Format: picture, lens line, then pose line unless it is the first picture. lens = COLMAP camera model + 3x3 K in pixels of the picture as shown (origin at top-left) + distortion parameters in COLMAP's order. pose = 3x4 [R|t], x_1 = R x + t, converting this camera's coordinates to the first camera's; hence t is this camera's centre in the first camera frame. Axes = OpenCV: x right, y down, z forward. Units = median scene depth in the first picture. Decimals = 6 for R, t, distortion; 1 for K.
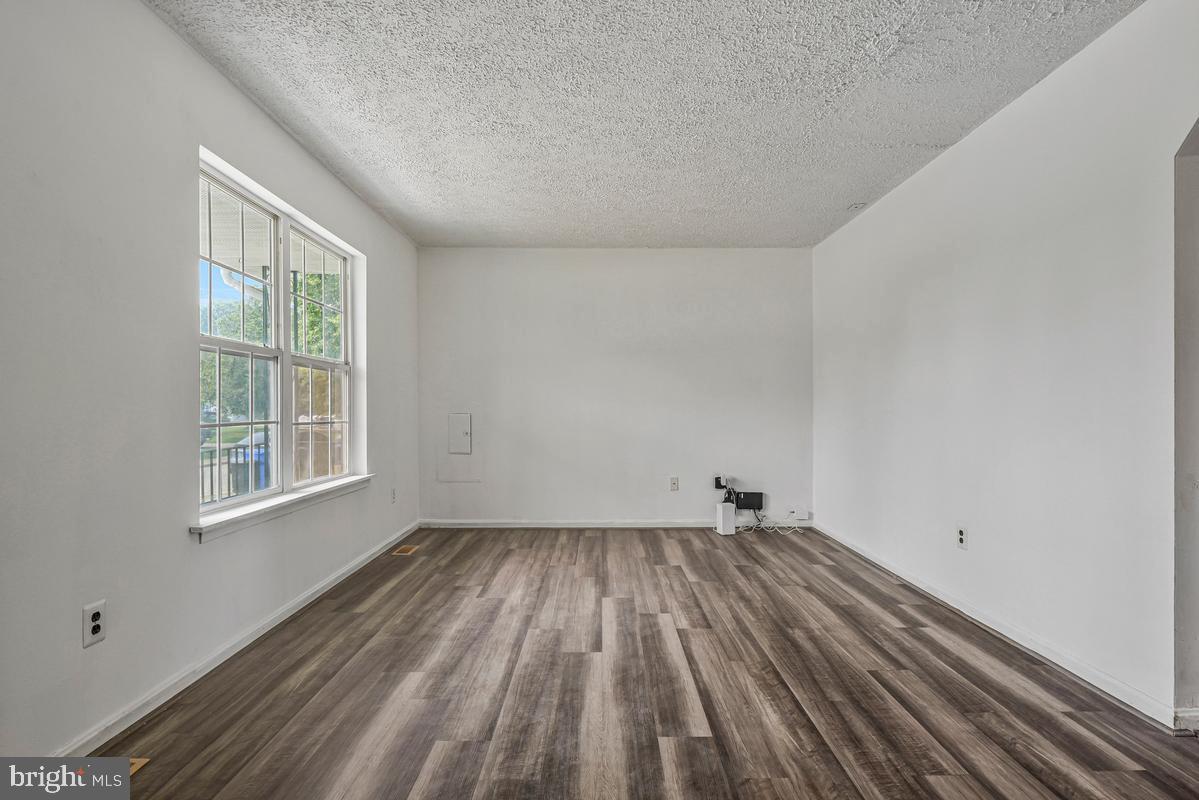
lens RADIAL K [[623.0, 0, 605.0], [0, 623.0, 415.9], [0, 0, 1]] dist [-0.013907, -0.000976]
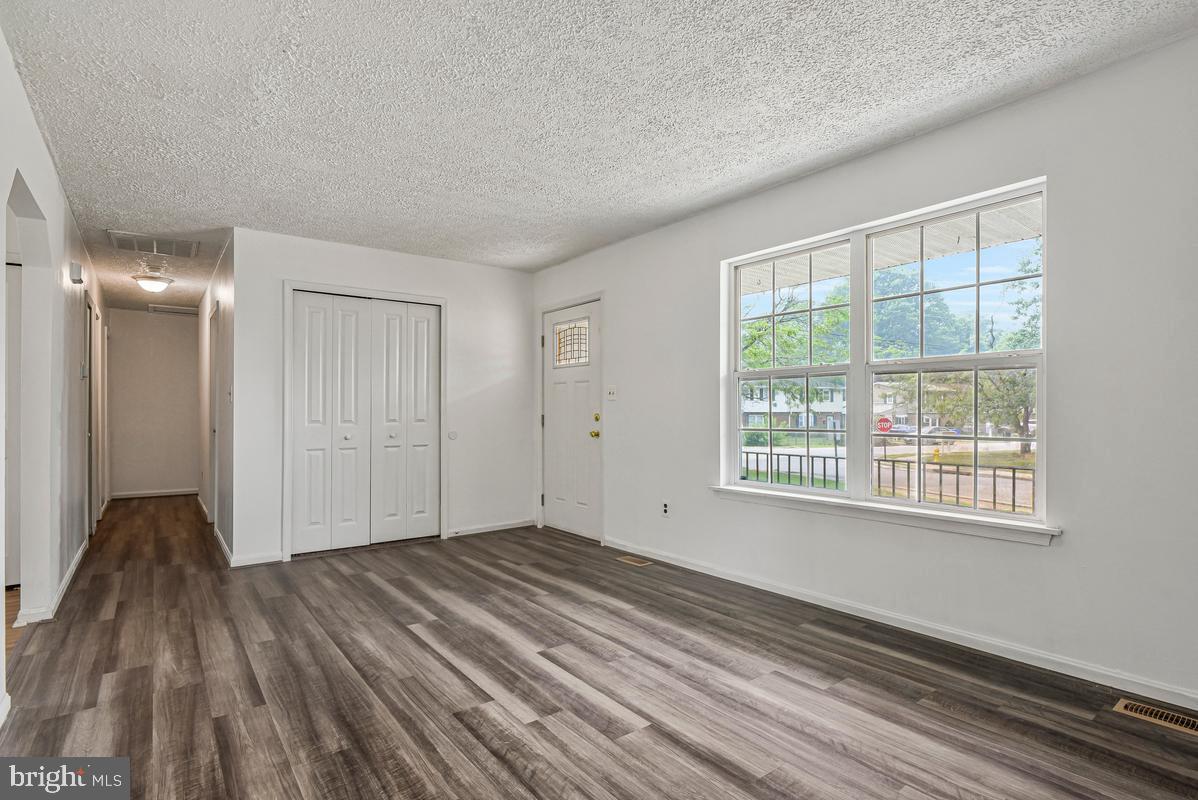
lens RADIAL K [[600.7, 0, 599.0], [0, 600.7, 400.0], [0, 0, 1]] dist [-0.002231, -0.013391]
pose [[-0.803621, -0.005562, -0.595115, 0.473544], [0.000452, 0.999950, -0.009956, -0.034800], [0.595141, -0.008270, -0.803579, 1.725595]]
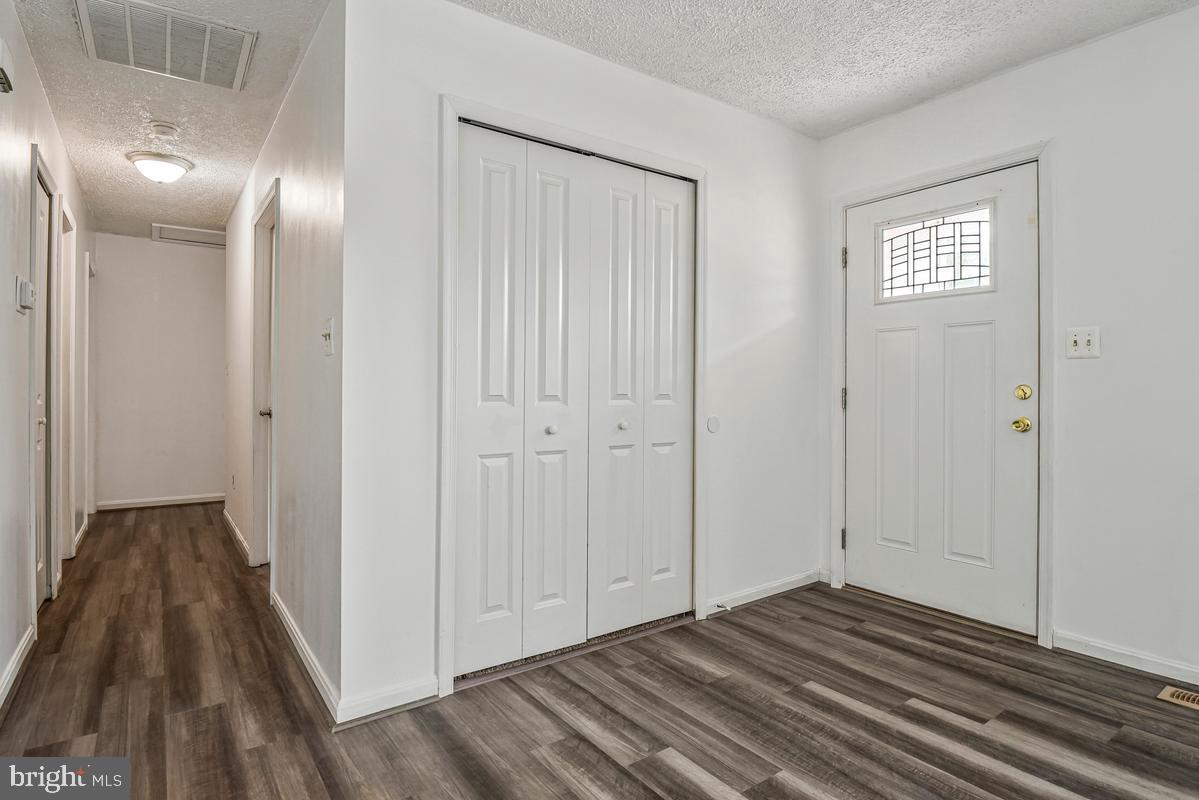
lens RADIAL K [[629.0, 0, 604.0], [0, 629.0, 380.9], [0, 0, 1]] dist [0.000214, -0.012177]
pose [[-0.814908, -0.007678, -0.579540, 0.485051], [-0.003918, 0.999962, -0.007738, -0.009166], [0.579577, -0.004035, -0.814907, 0.743532]]
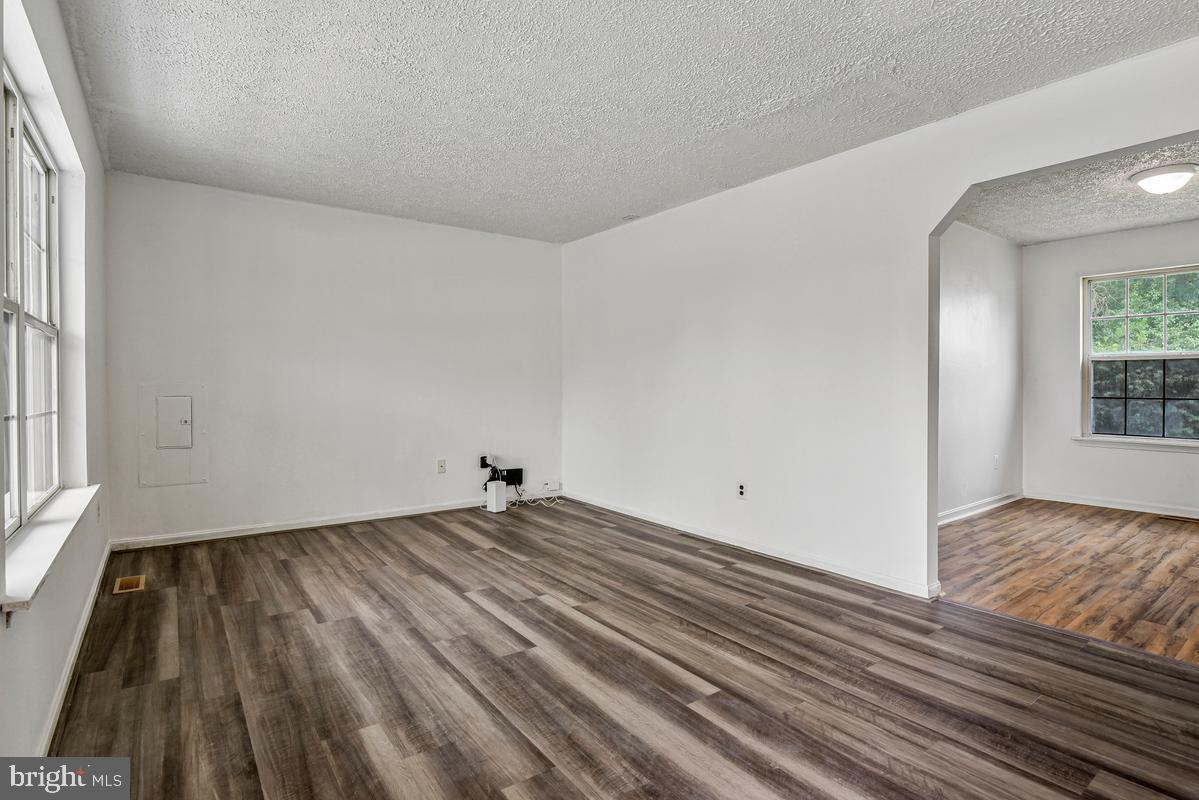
lens RADIAL K [[594.1, 0, 604.3], [0, 594.1, 395.2], [0, 0, 1]] dist [-0.012876, -0.012728]
pose [[0.810649, -0.007052, 0.585489, -0.419027], [0.003601, 0.999969, 0.007059, -0.015352], [-0.585521, -0.003613, 0.810649, 0.176835]]
